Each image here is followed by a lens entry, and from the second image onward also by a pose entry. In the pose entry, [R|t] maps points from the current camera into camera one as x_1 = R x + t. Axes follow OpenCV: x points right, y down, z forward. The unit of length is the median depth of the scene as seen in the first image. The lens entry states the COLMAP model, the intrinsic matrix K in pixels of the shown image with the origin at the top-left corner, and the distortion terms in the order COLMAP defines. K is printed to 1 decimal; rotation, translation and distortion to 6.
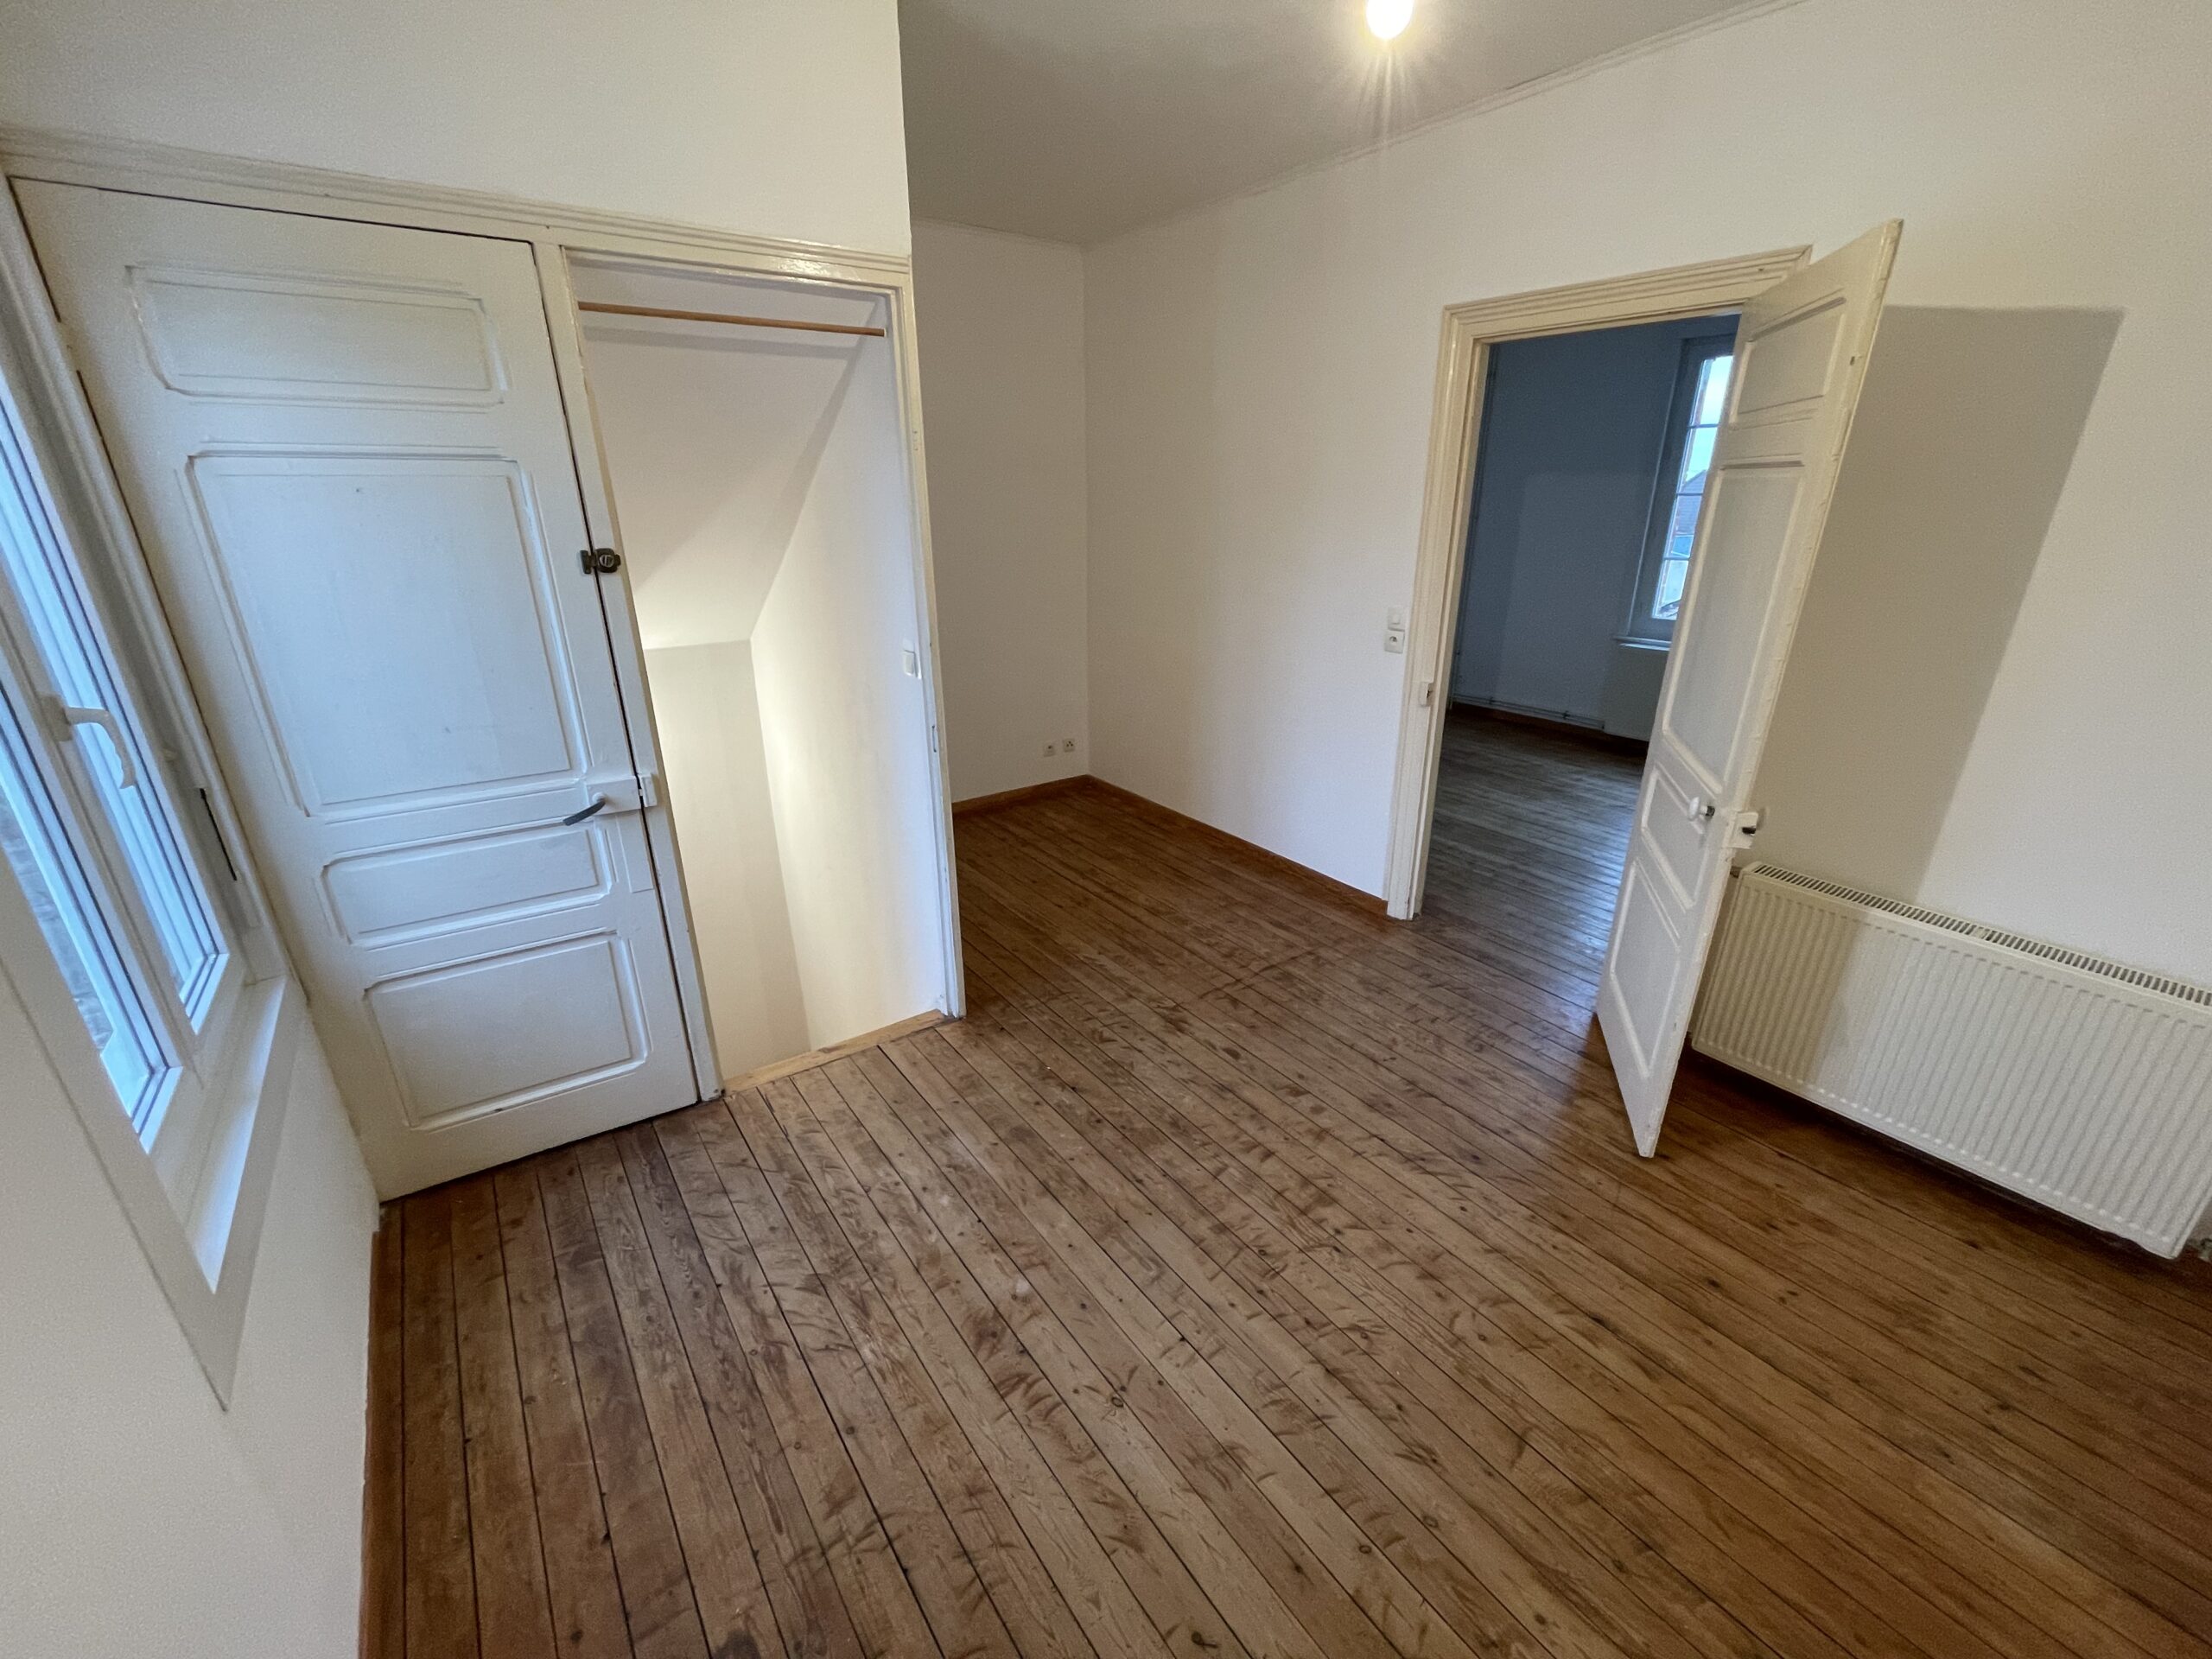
lens RADIAL K [[898.9, 0, 1105.6], [0, 898.9, 826.3], [0, 0, 1]] dist [-0.002322, -0.000660]
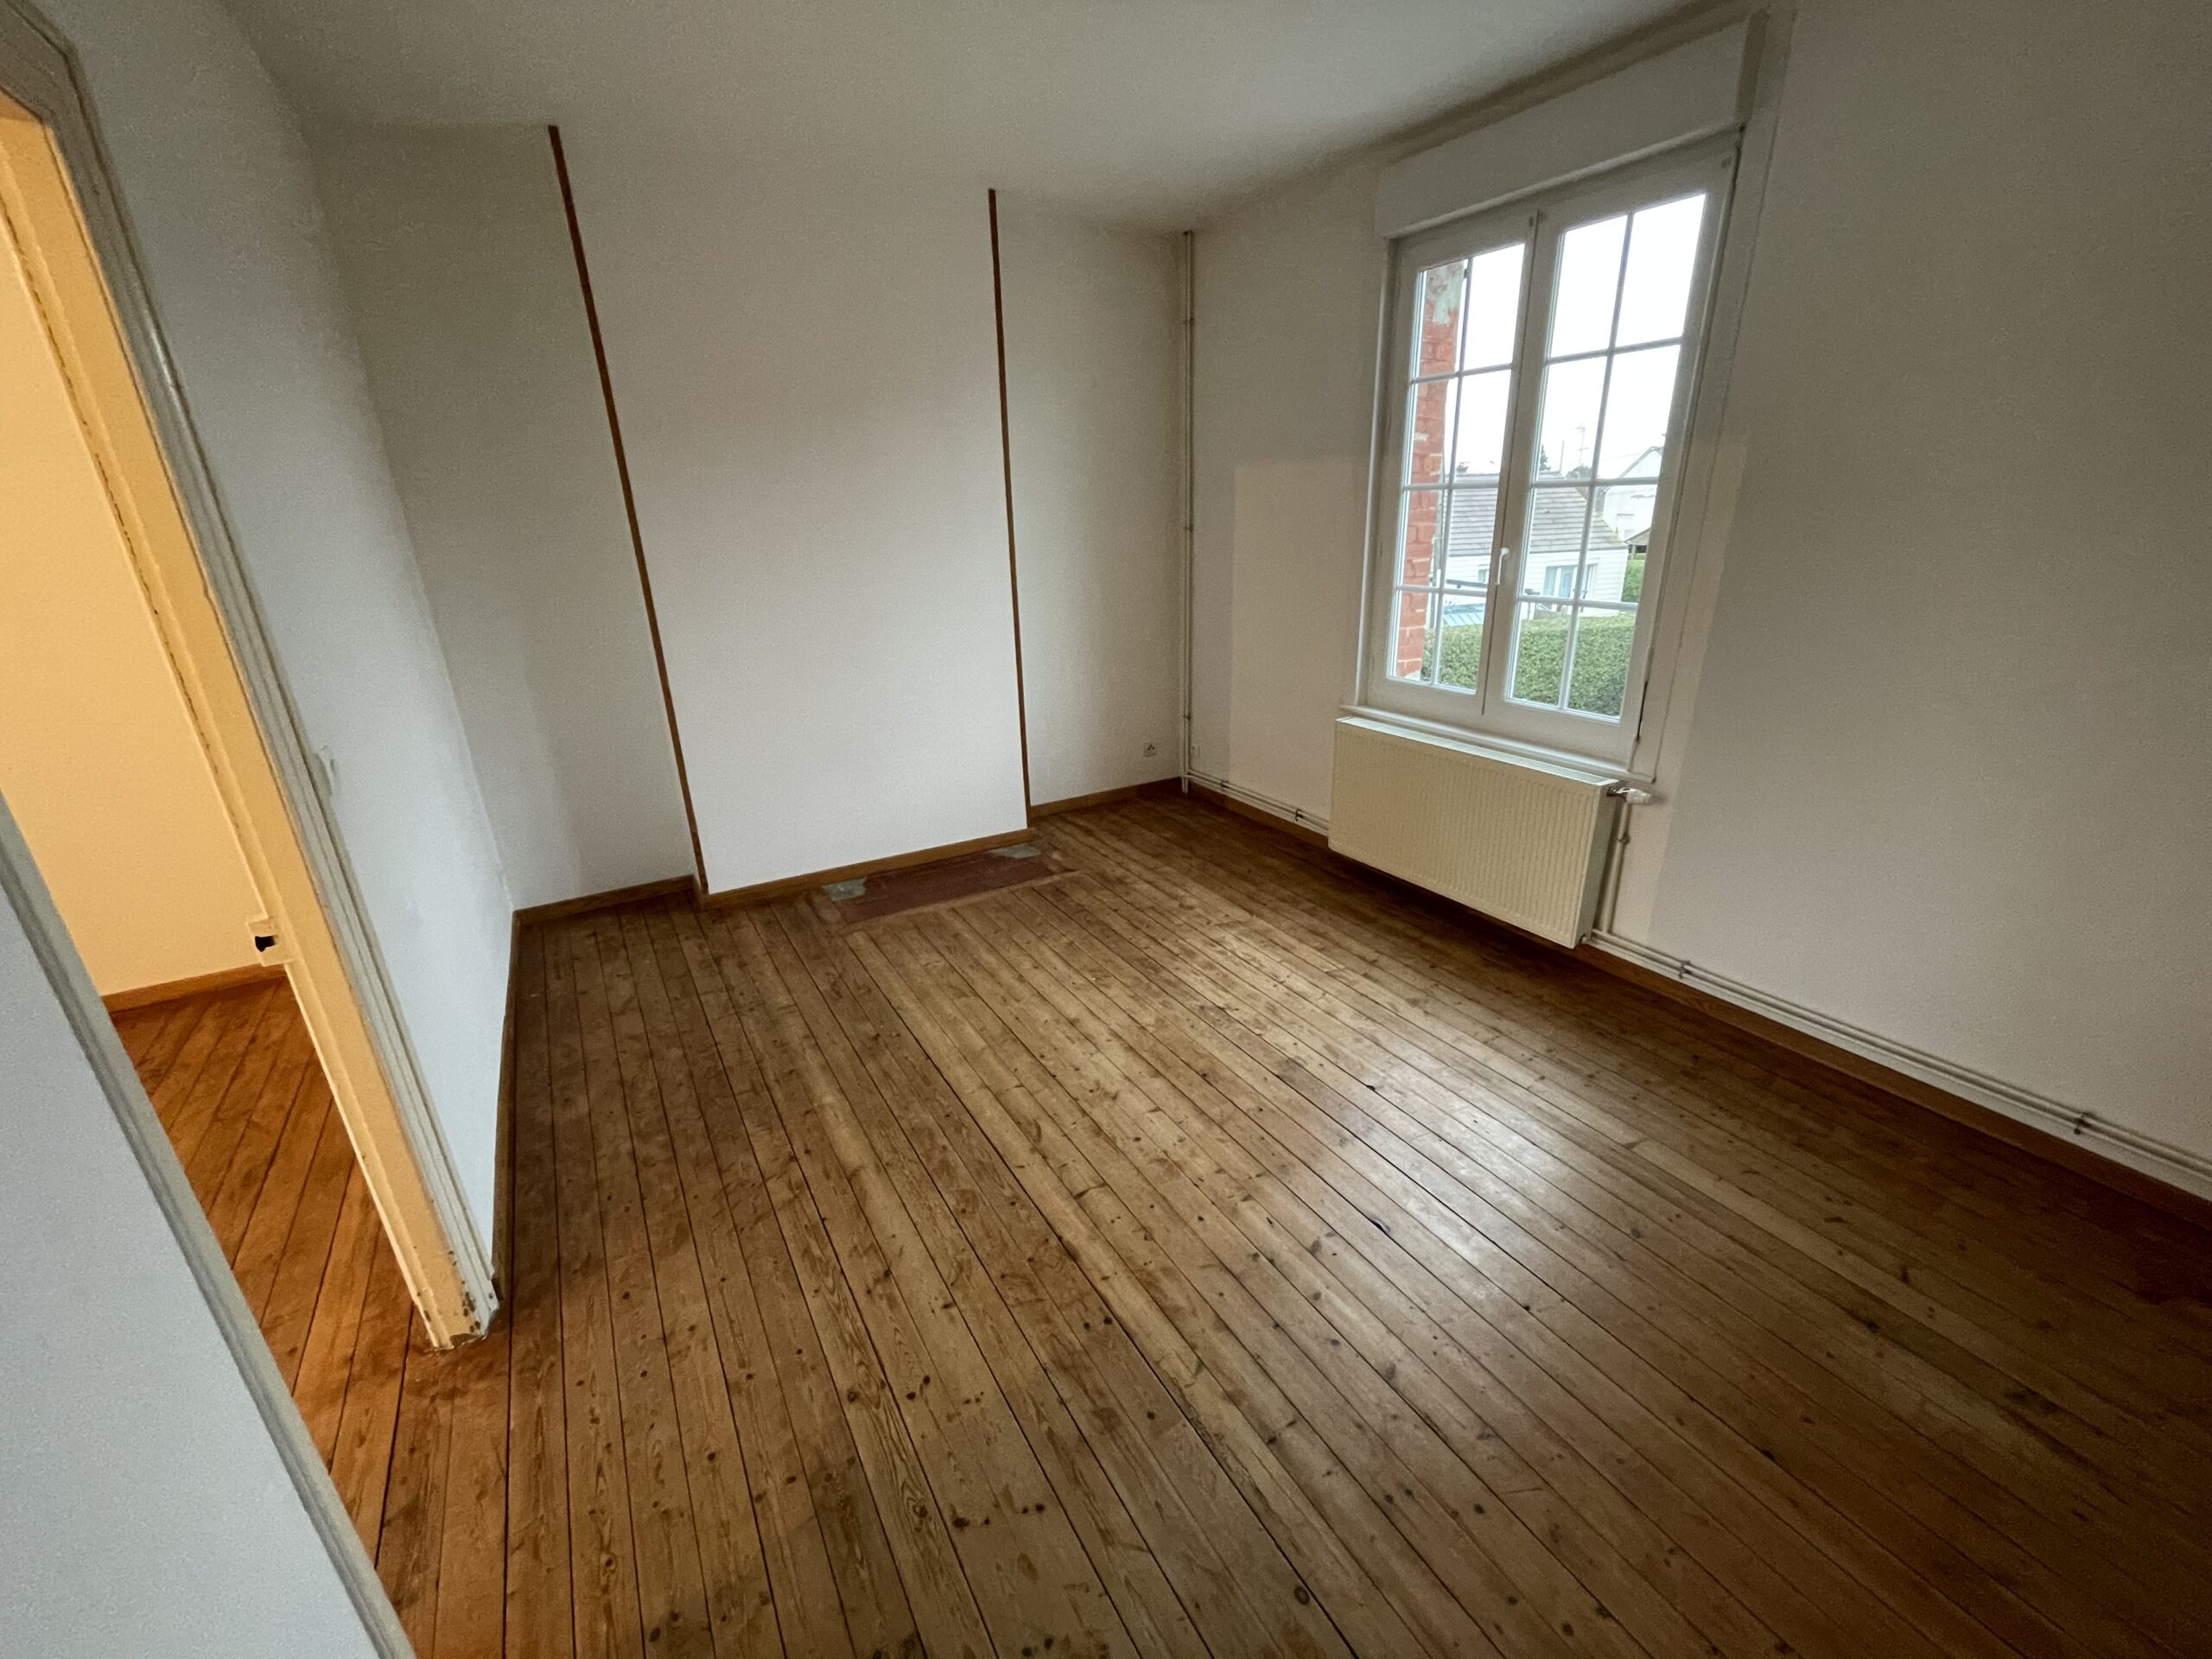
lens RADIAL K [[898.9, 0, 1105.6], [0, 898.9, 826.3], [0, 0, 1]] dist [-0.002322, -0.000660]
pose [[0.995744, 0.015910, -0.090775, 1.125573], [-0.016158, 0.999867, -0.001994, -0.291577], [0.090732, 0.003452, 0.995869, 0.800915]]
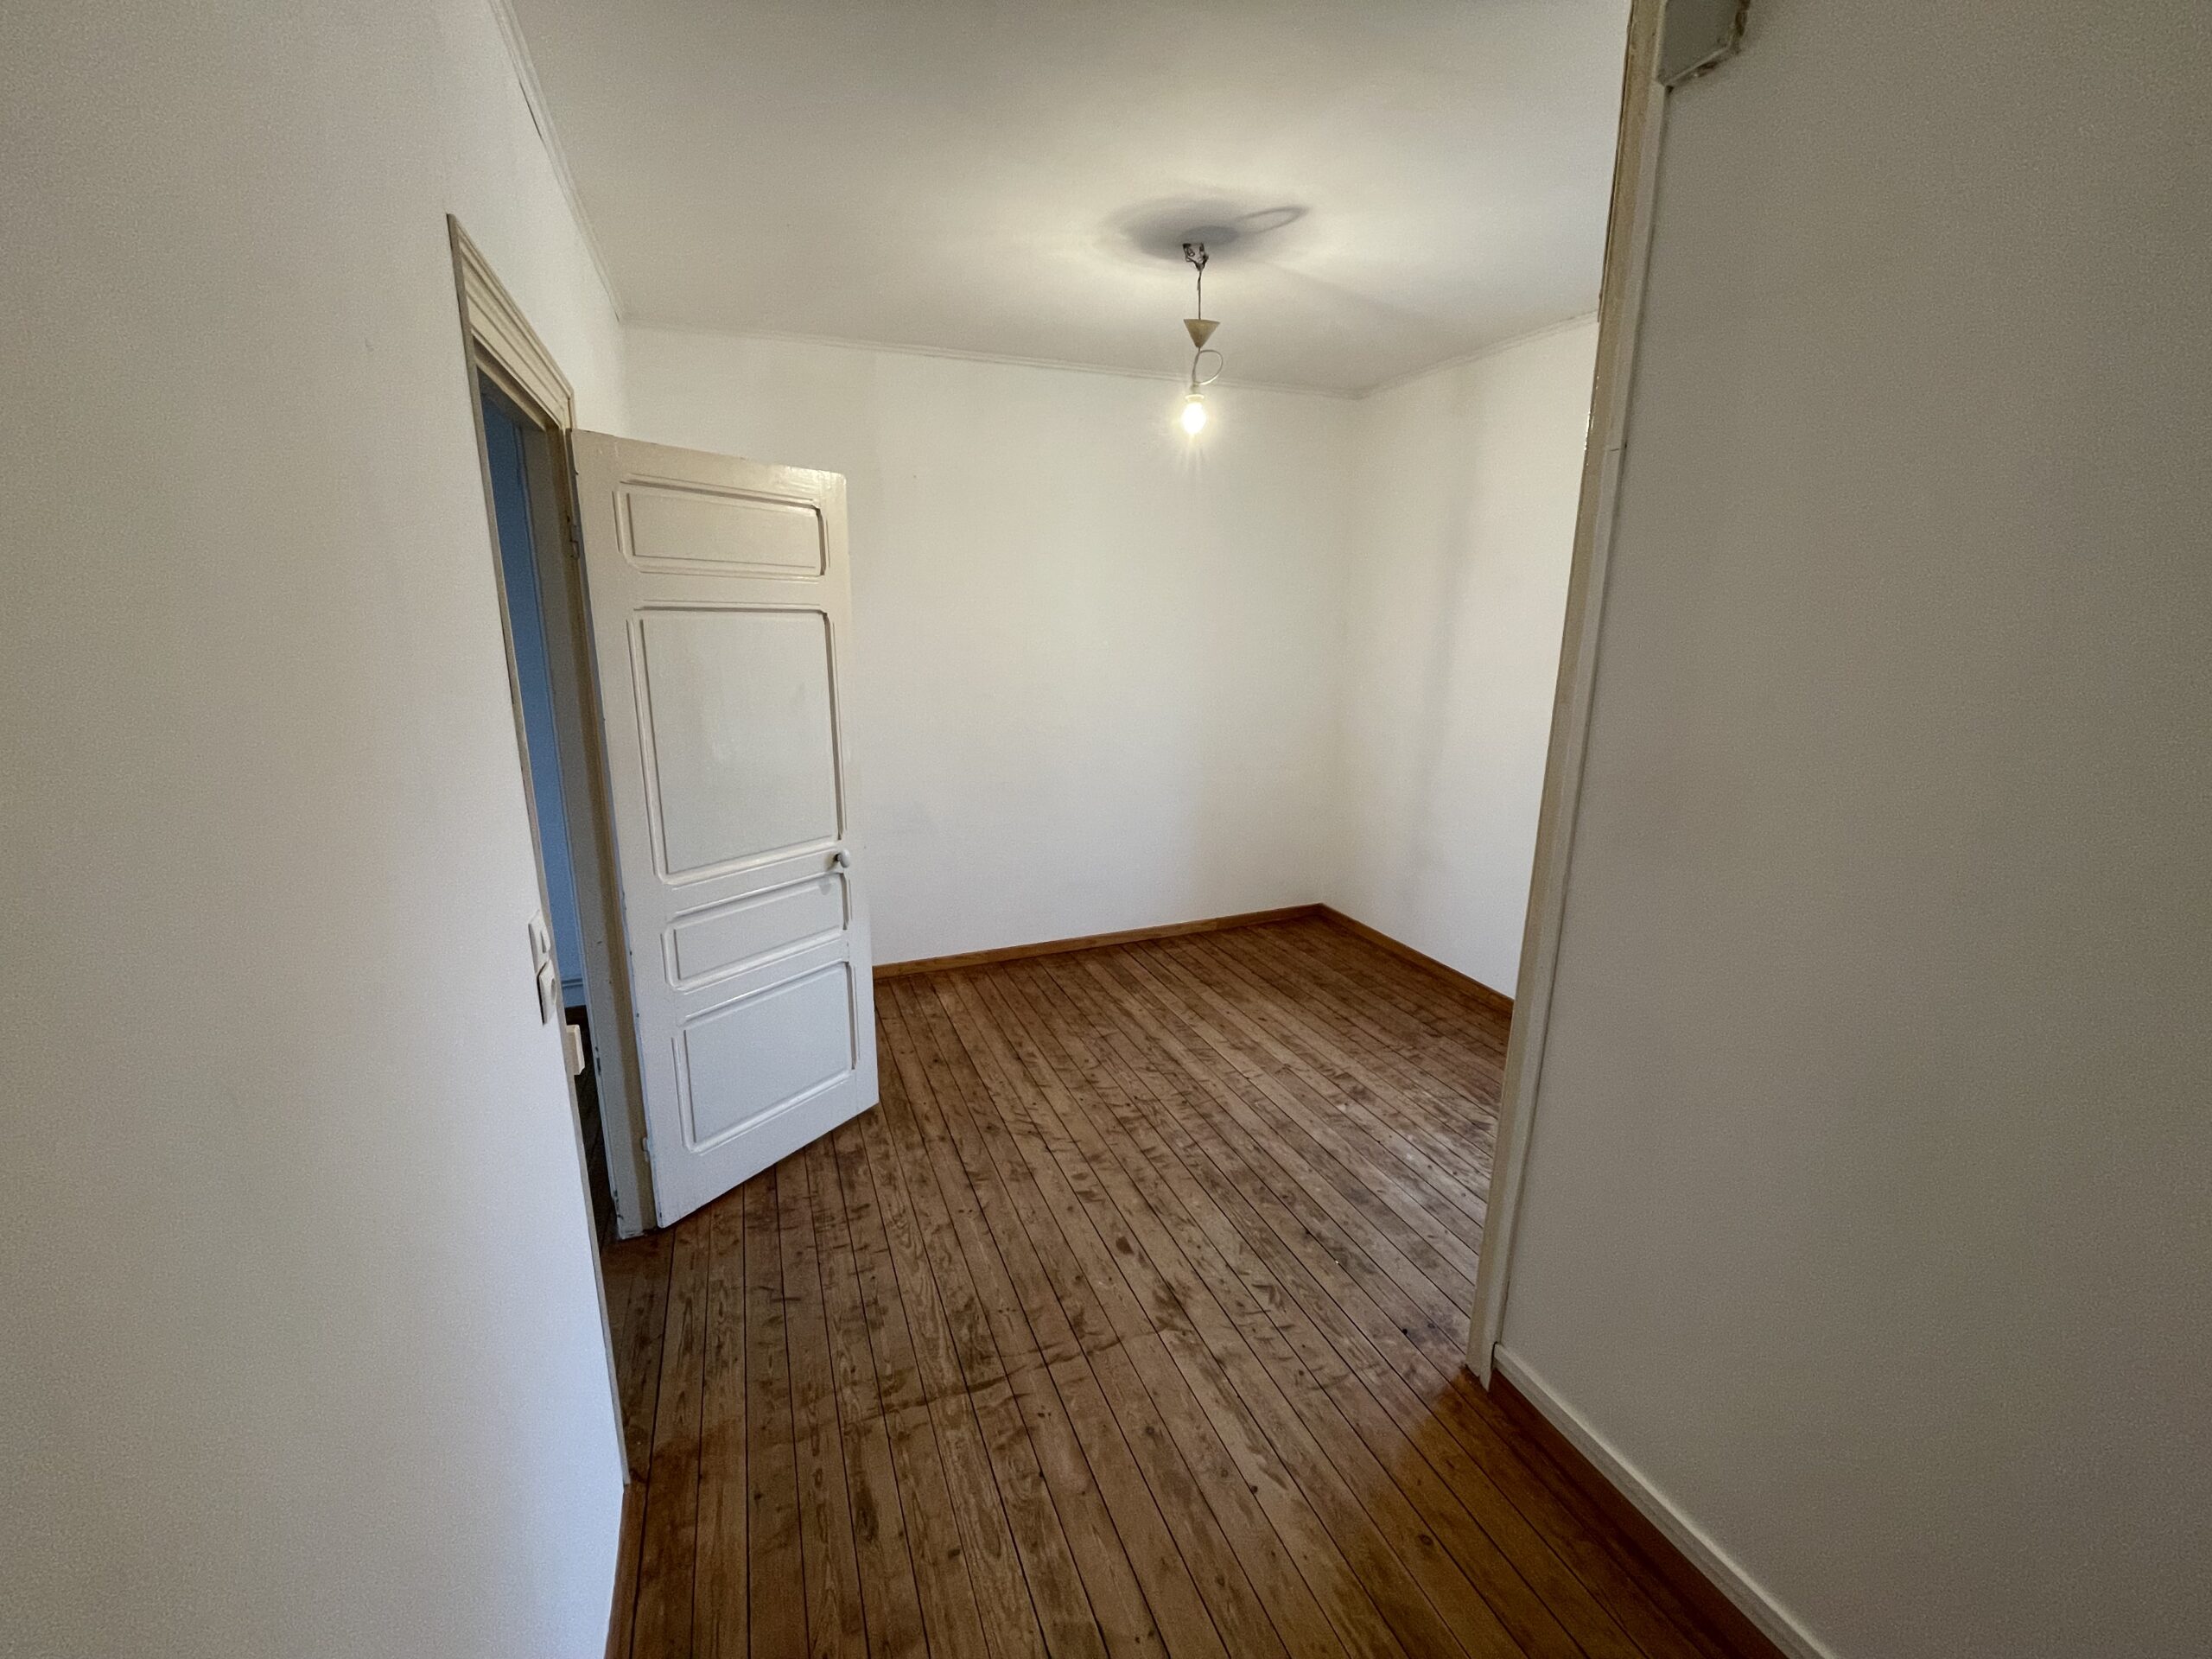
lens RADIAL K [[898.9, 0, 1105.6], [0, 898.9, 826.3], [0, 0, 1]] dist [-0.002322, -0.000660]
pose [[-0.967870, -0.060725, 0.244007, -0.037068], [0.084893, 0.834508, 0.544416, -0.661252], [-0.236685, 0.547639, -0.802541, 1.712839]]
